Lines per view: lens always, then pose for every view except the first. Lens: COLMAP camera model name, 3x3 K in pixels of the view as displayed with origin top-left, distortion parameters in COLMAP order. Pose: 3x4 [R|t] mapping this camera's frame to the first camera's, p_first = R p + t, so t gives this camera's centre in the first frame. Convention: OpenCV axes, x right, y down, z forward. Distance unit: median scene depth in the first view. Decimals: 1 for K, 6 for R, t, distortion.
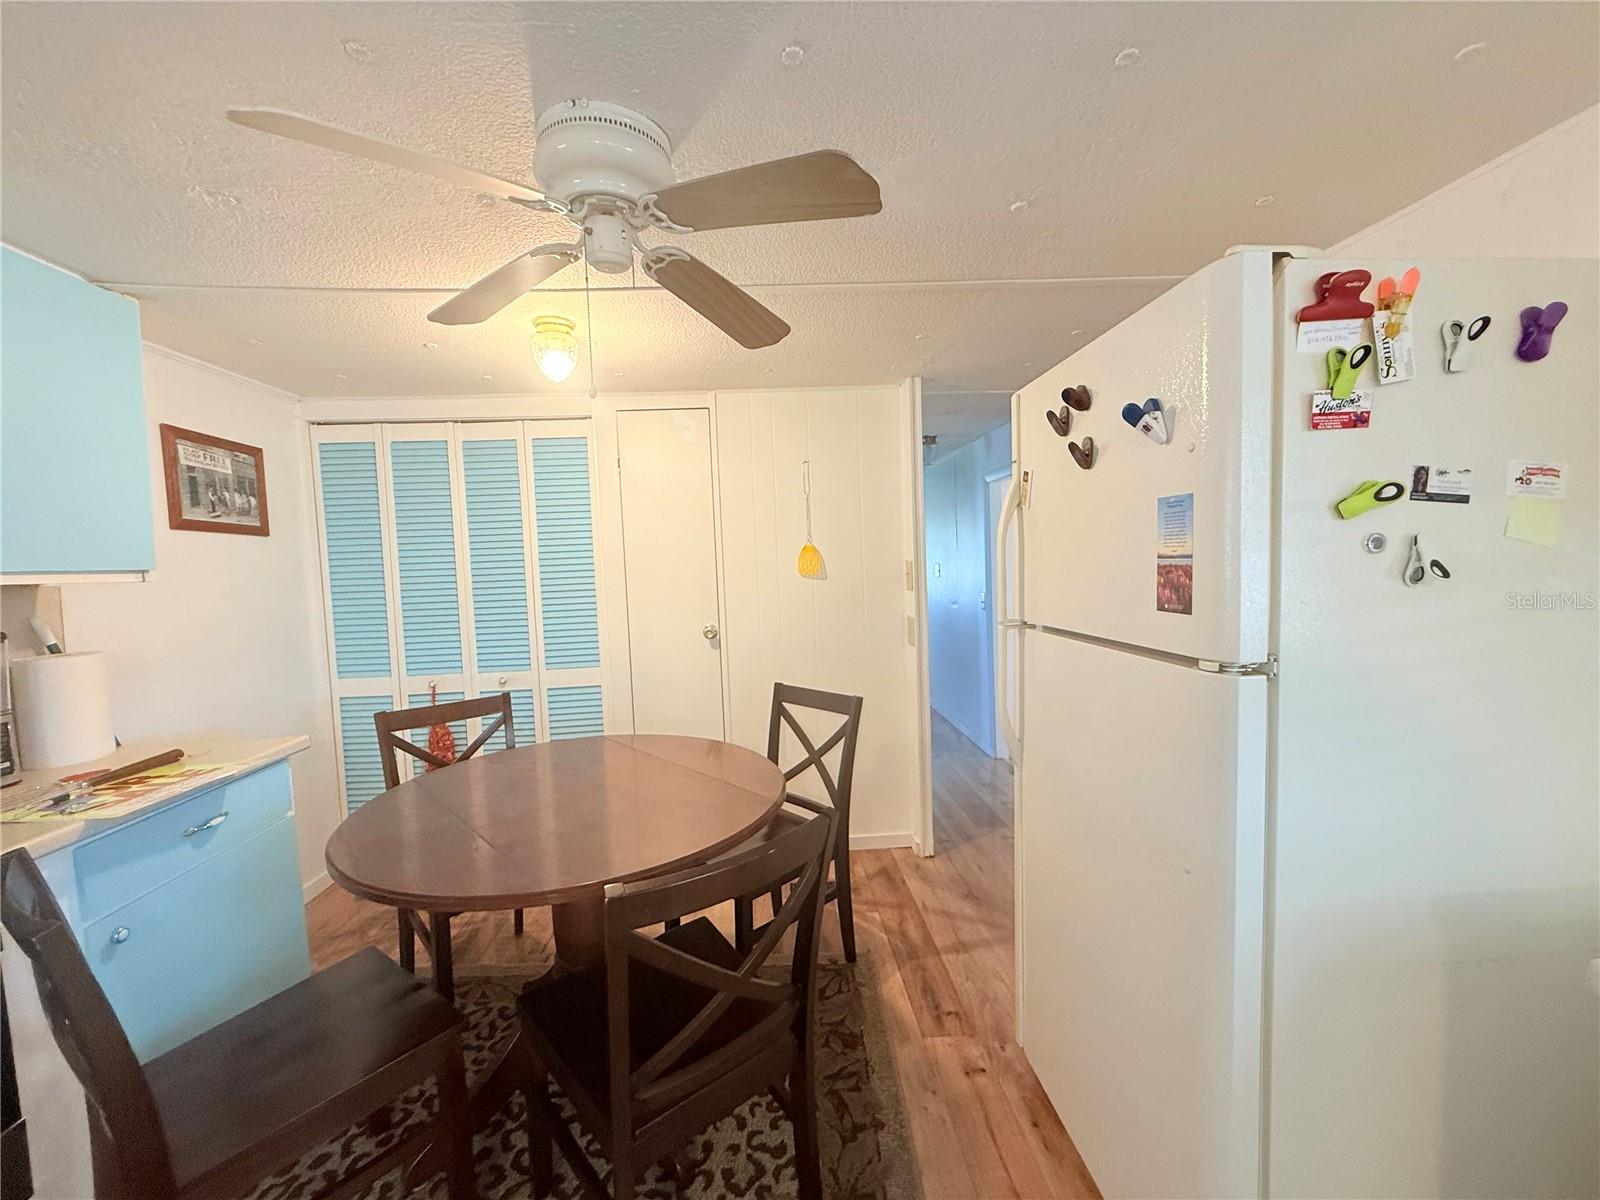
lens RADIAL K [[636.4, 0, 788.8], [0, 636.4, 607.2], [0, 0, 1]] dist [0.000665, -0.000126]
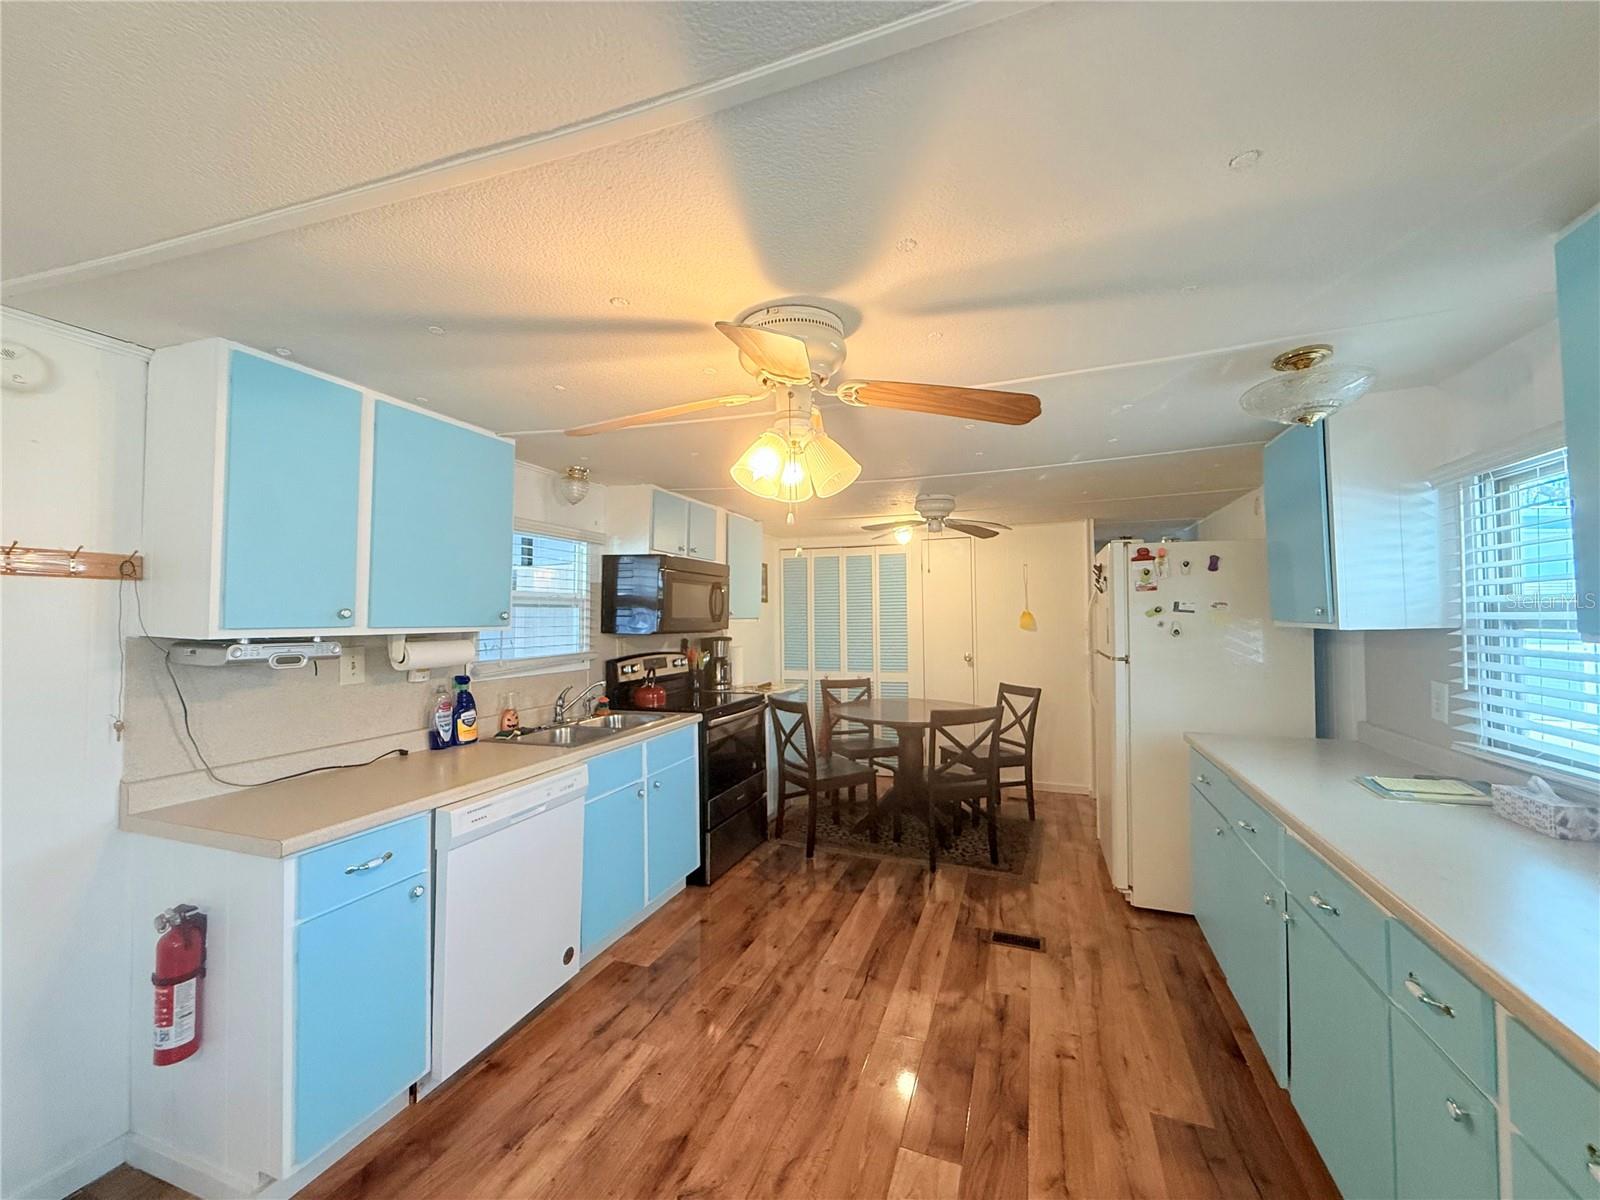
lens RADIAL K [[636.4, 0, 798.3], [0, 636.4, 592.7], [0, 0, 1]] dist [0.000665, -0.000126]
pose [[0.919698, 0.014857, -0.392345, 0.420096], [-0.053869, 0.994609, -0.088612, 0.125454], [0.388913, 0.102631, 0.915540, -2.595543]]
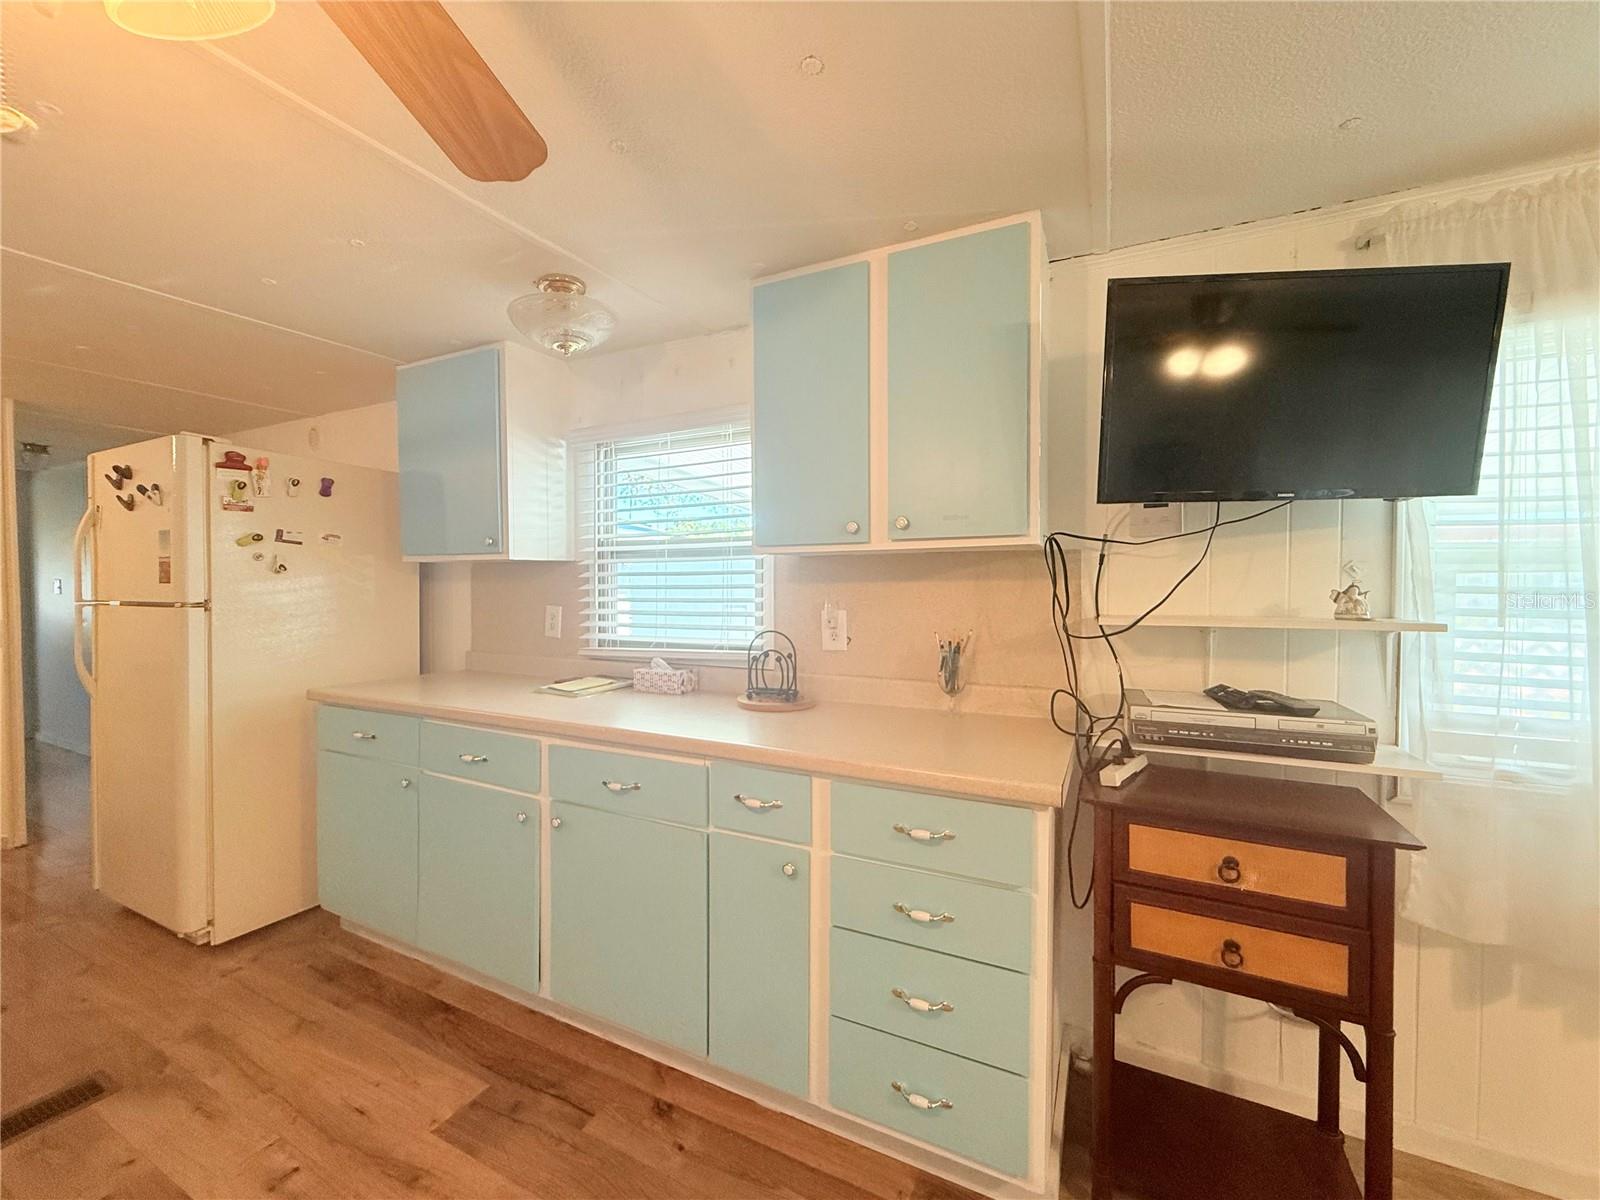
lens RADIAL K [[636.4, 0, 797.6], [0, 636.4, 597.3], [0, 0, 1]] dist [0.000665, -0.000126]
pose [[0.487055, 0.019713, 0.873149, -0.240763], [0.045539, 0.997812, -0.047929, 0.257631], [-0.872183, 0.063106, 0.485092, -1.931954]]
